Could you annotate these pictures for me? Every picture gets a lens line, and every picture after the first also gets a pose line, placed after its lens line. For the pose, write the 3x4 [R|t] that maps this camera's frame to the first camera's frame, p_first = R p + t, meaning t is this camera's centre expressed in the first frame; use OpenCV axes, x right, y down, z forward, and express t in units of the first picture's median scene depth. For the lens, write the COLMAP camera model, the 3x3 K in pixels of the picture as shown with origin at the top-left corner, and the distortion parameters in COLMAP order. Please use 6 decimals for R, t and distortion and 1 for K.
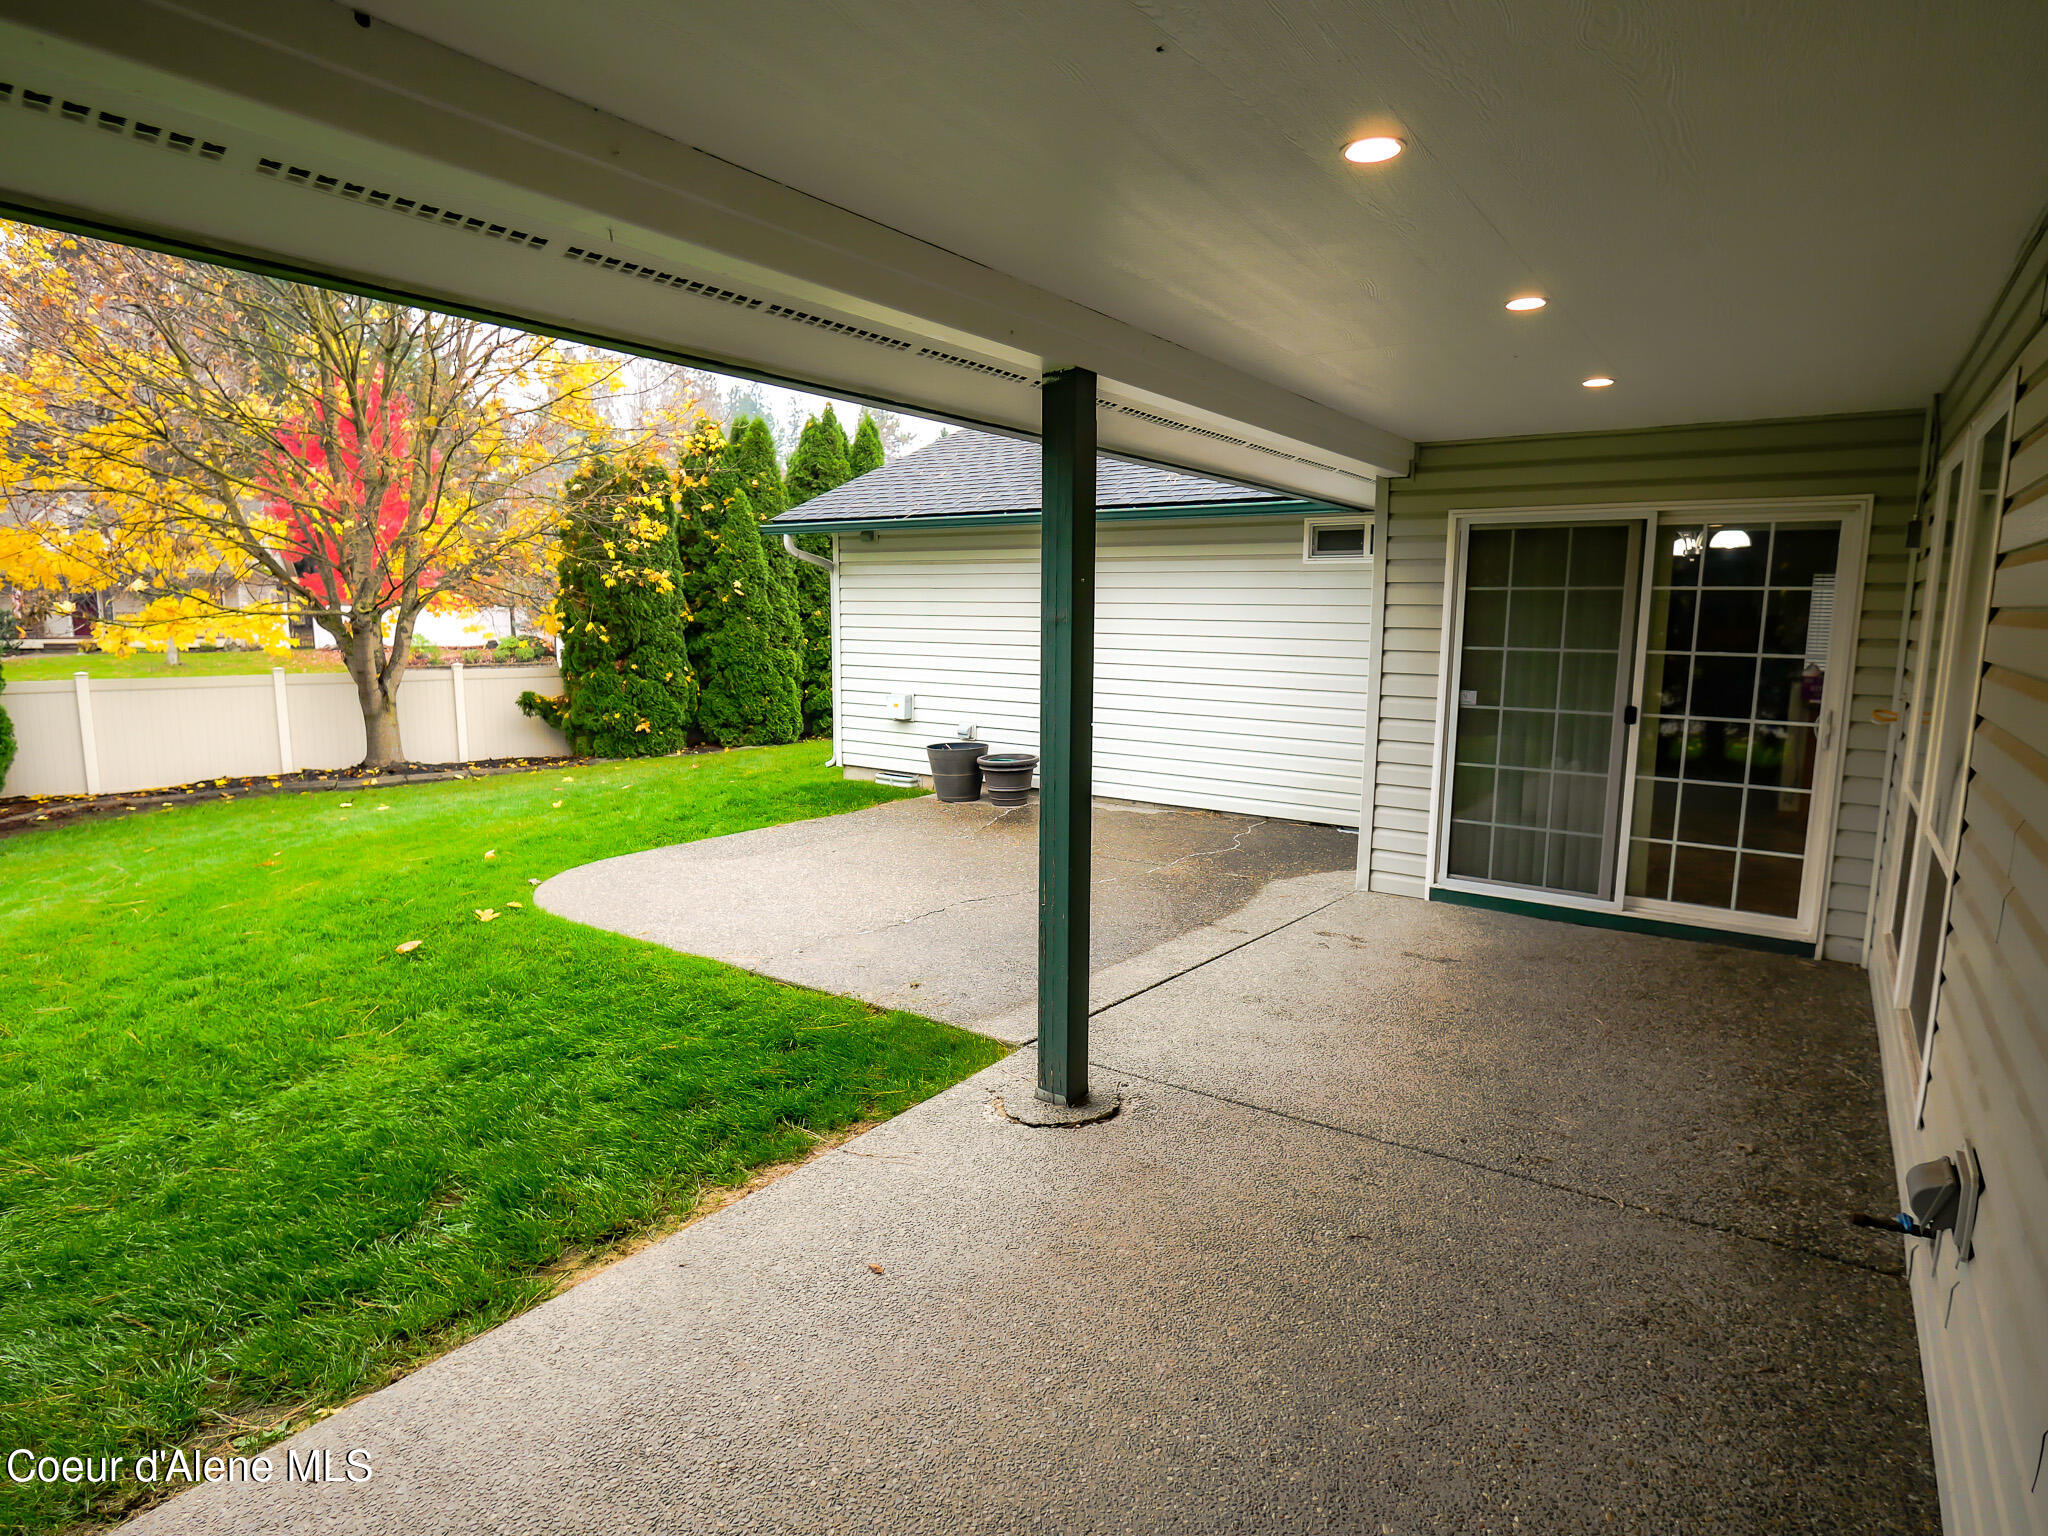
lens RADIAL K [[1117.4, 0, 1032.3], [0, 1117.4, 769.4], [0, 0, 1]] dist [-0.014584, 0.002731]
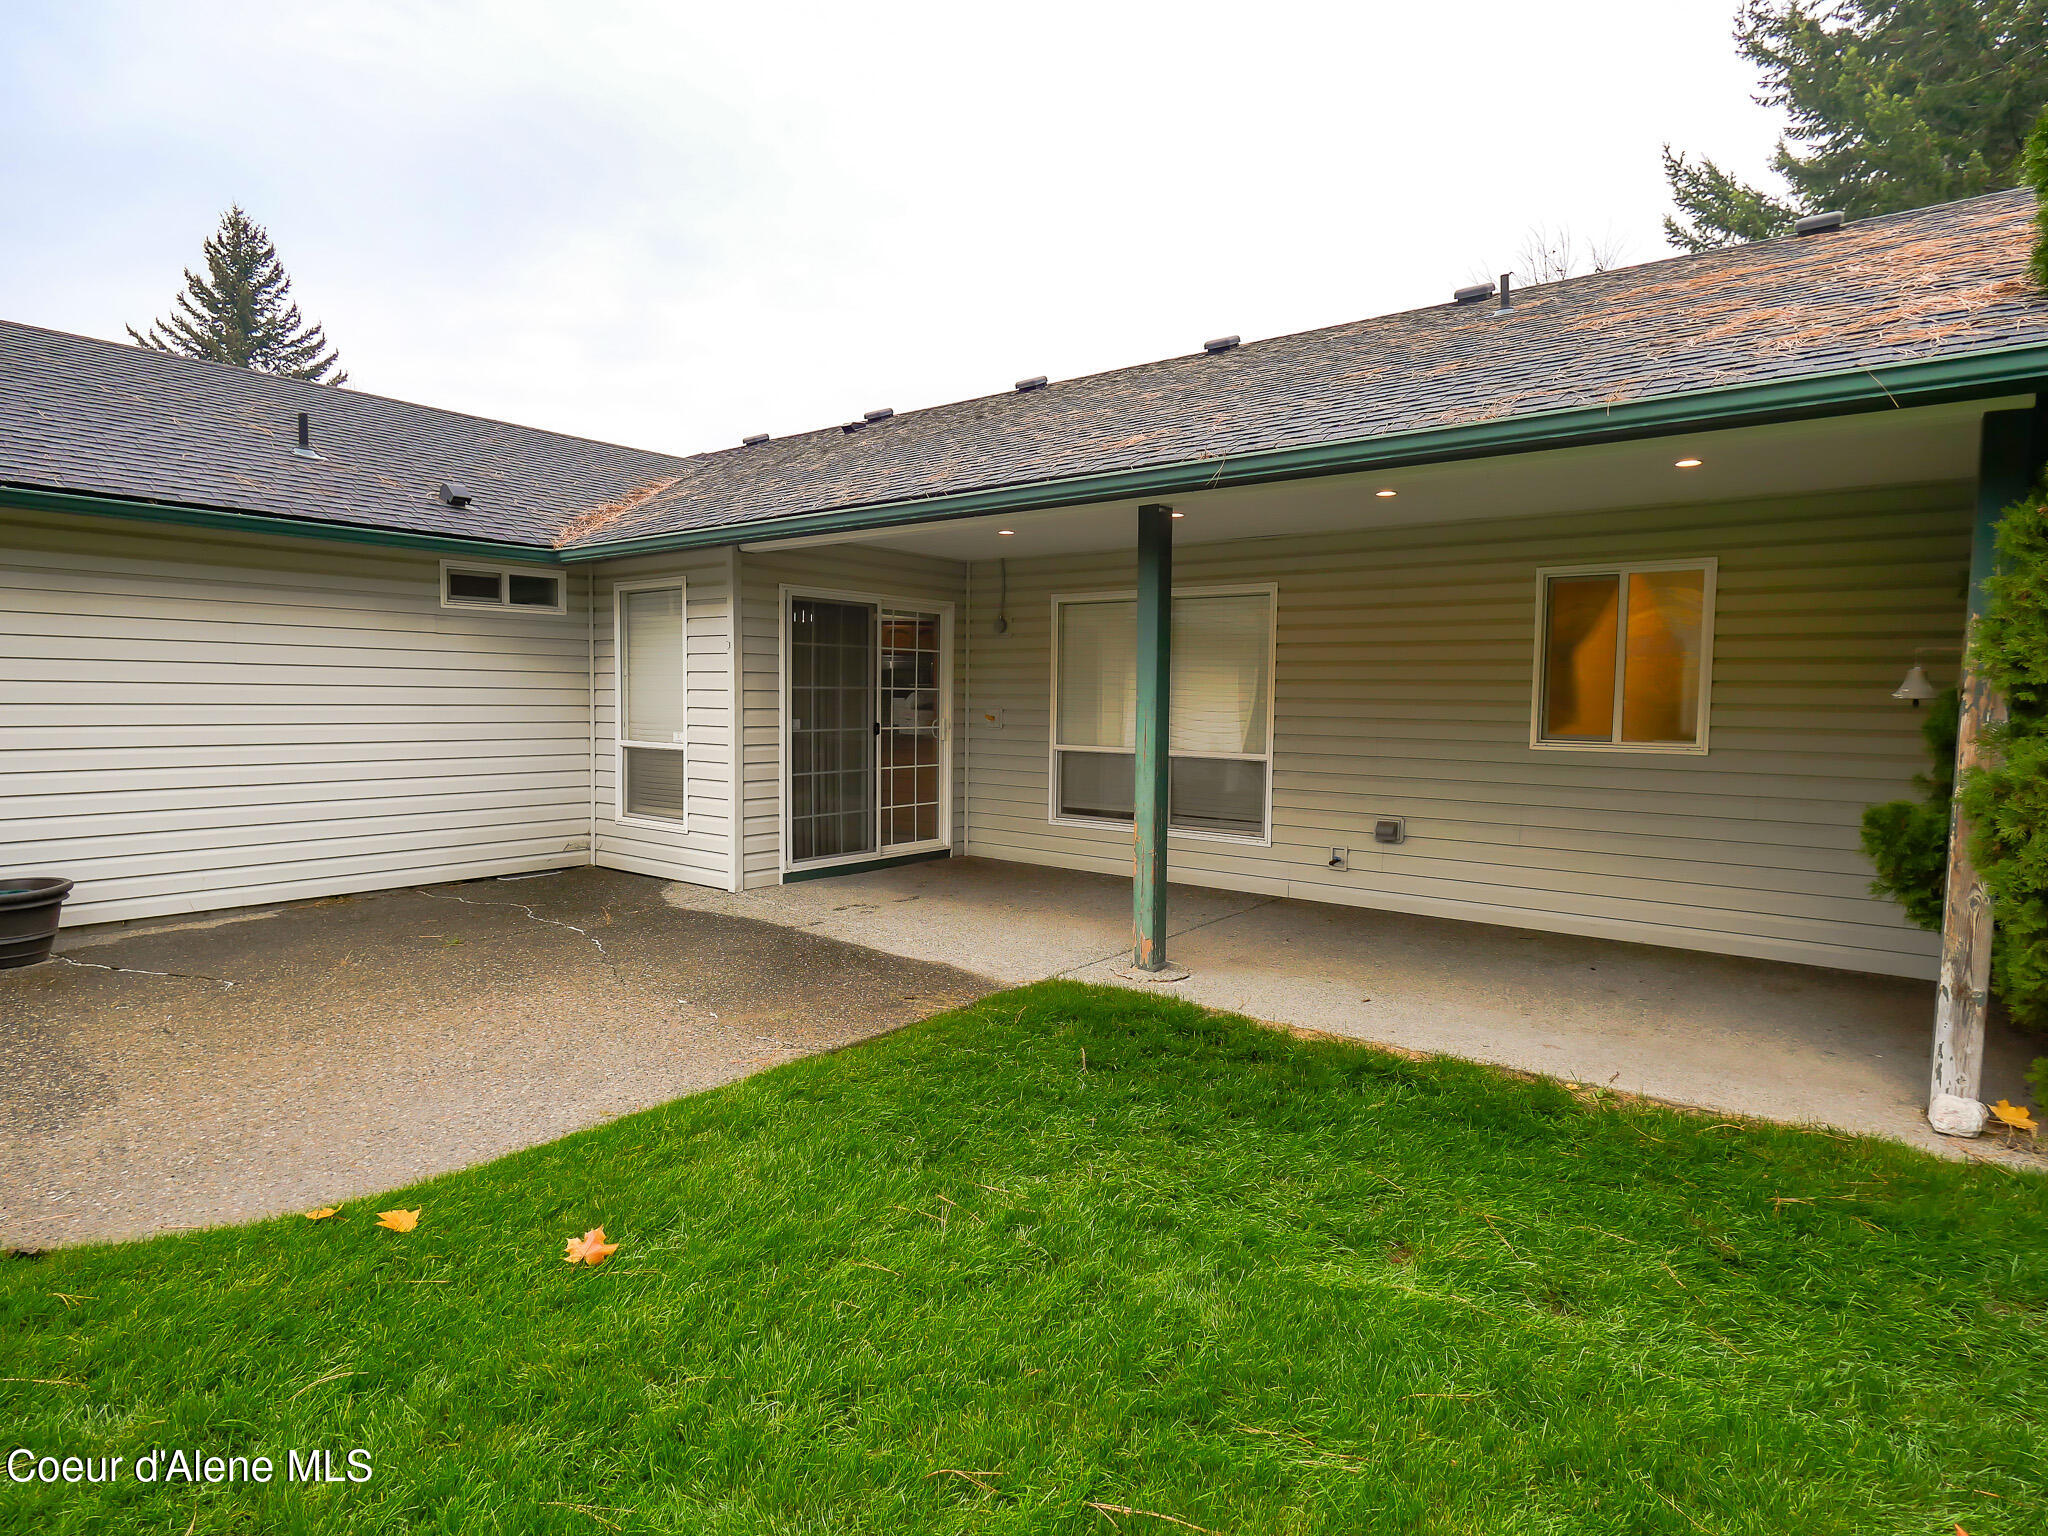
lens RADIAL K [[1117.4, 0, 1032.3], [0, 1117.4, 769.4], [0, 0, 1]] dist [-0.014584, 0.002731]
pose [[0.049350, -0.073778, 0.996053, -0.993149], [0.133678, 0.988783, 0.066617, -0.066549], [-0.989795, 0.129863, 0.058659, 0.691188]]
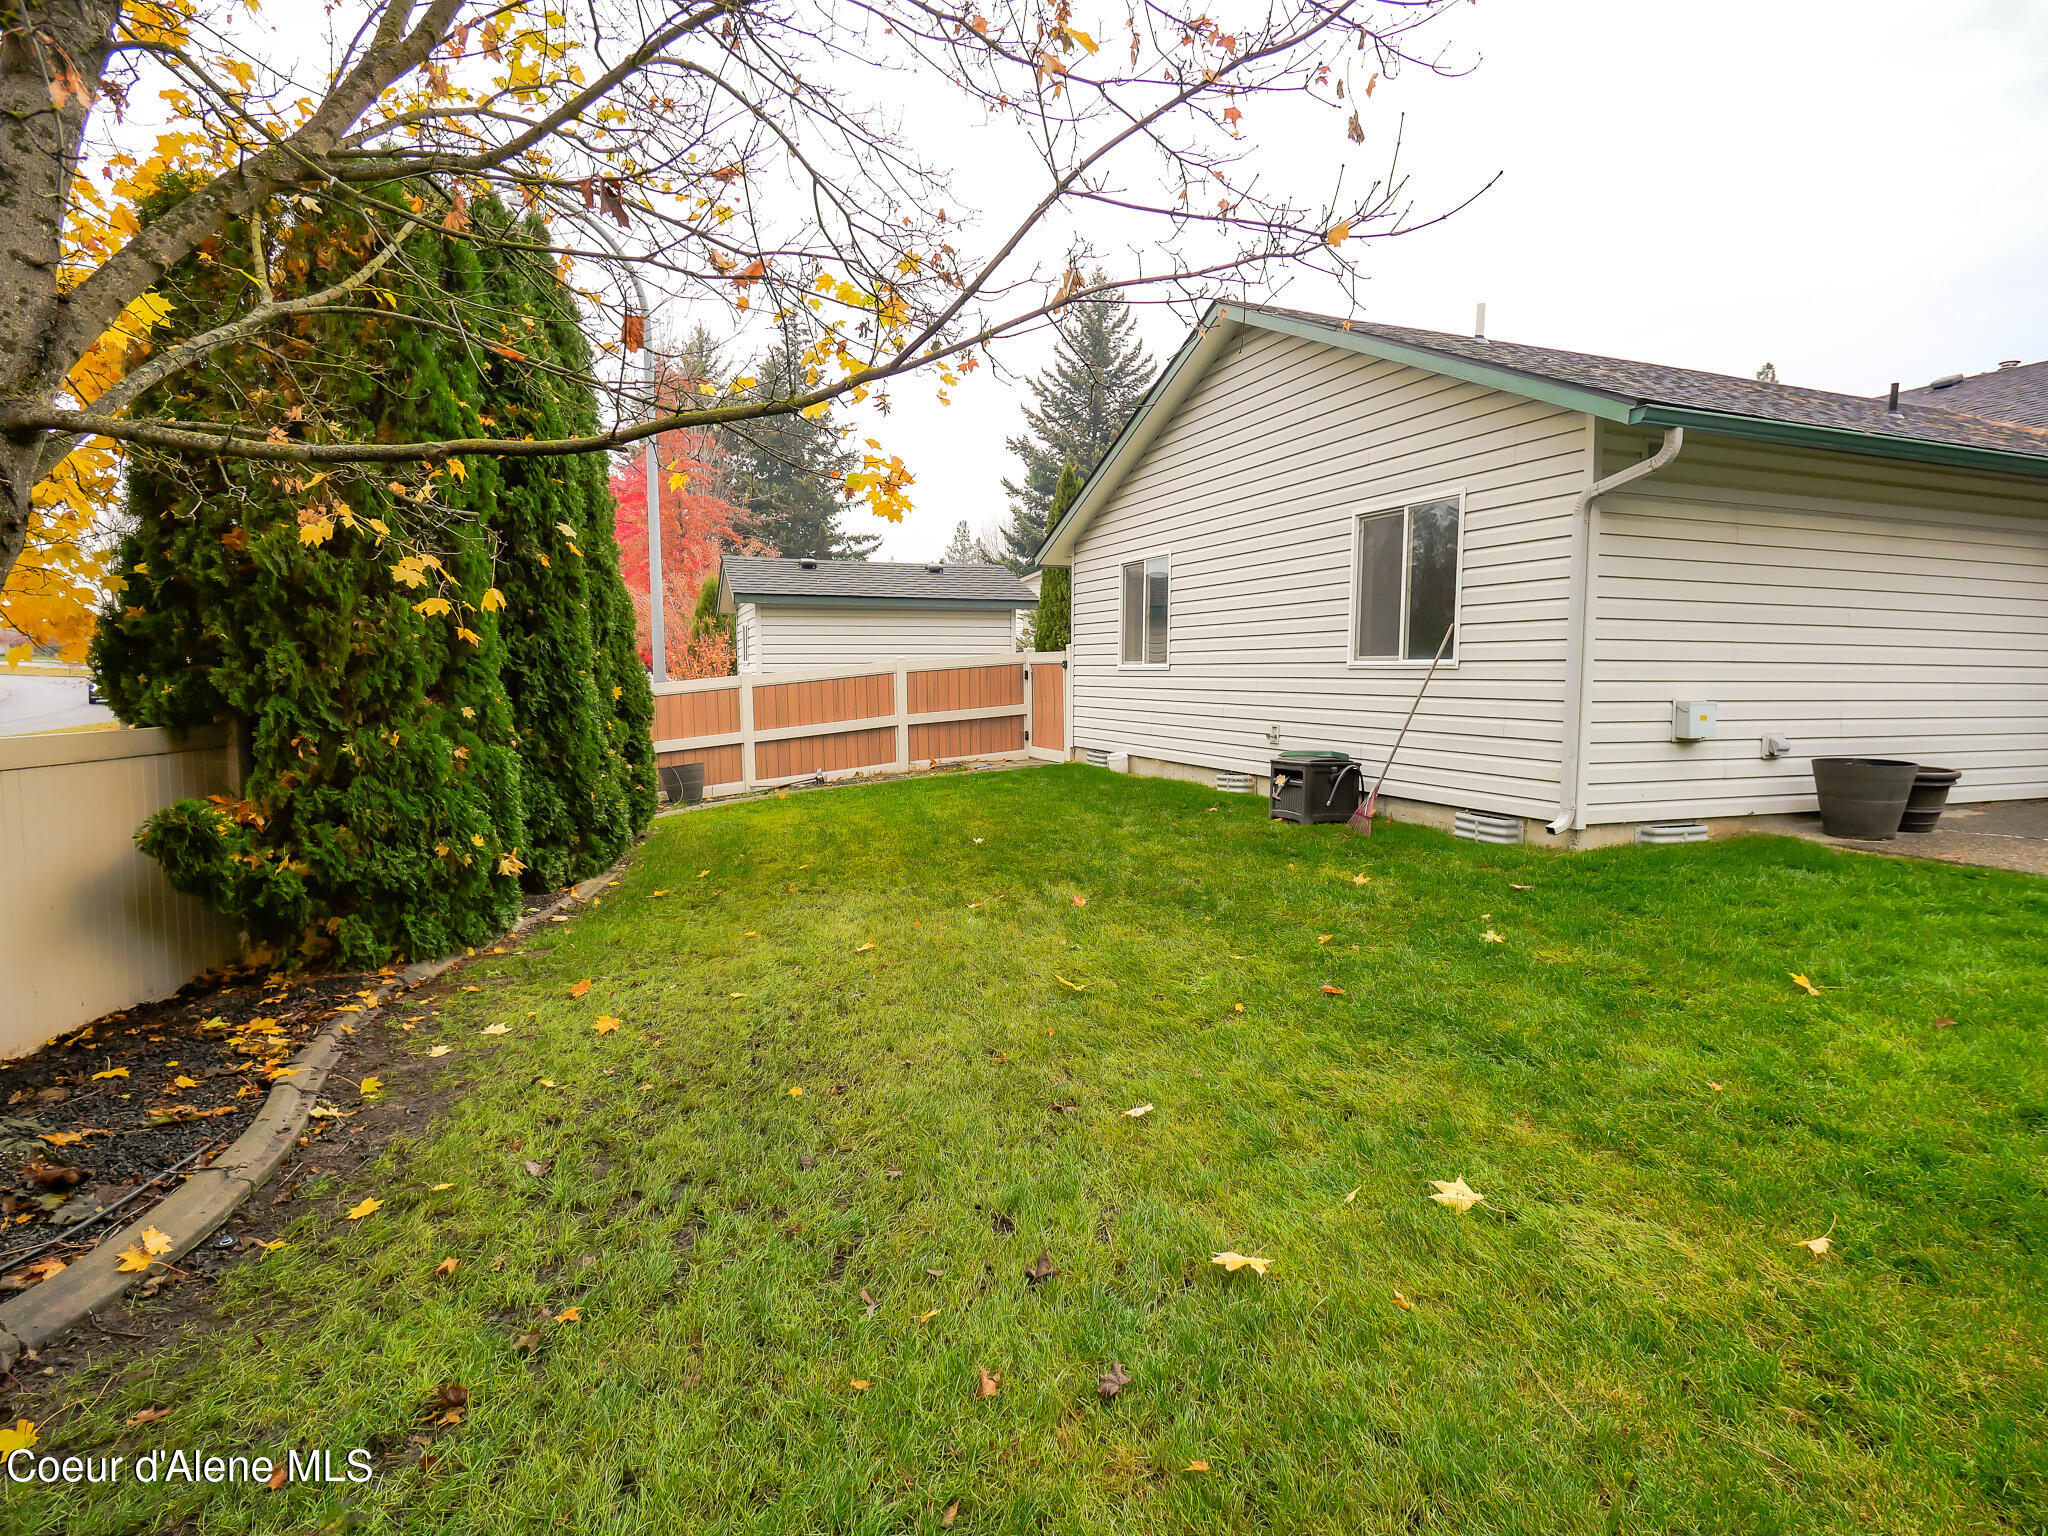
lens RADIAL K [[1117.4, 0, 1032.3], [0, 1117.4, 769.4], [0, 0, 1]] dist [-0.014584, 0.002731]
pose [[0.552792, -0.076514, 0.829799, -1.674725], [0.120213, 0.992682, 0.011450, -0.155410], [-0.824603, 0.093423, 0.557945, 1.824172]]
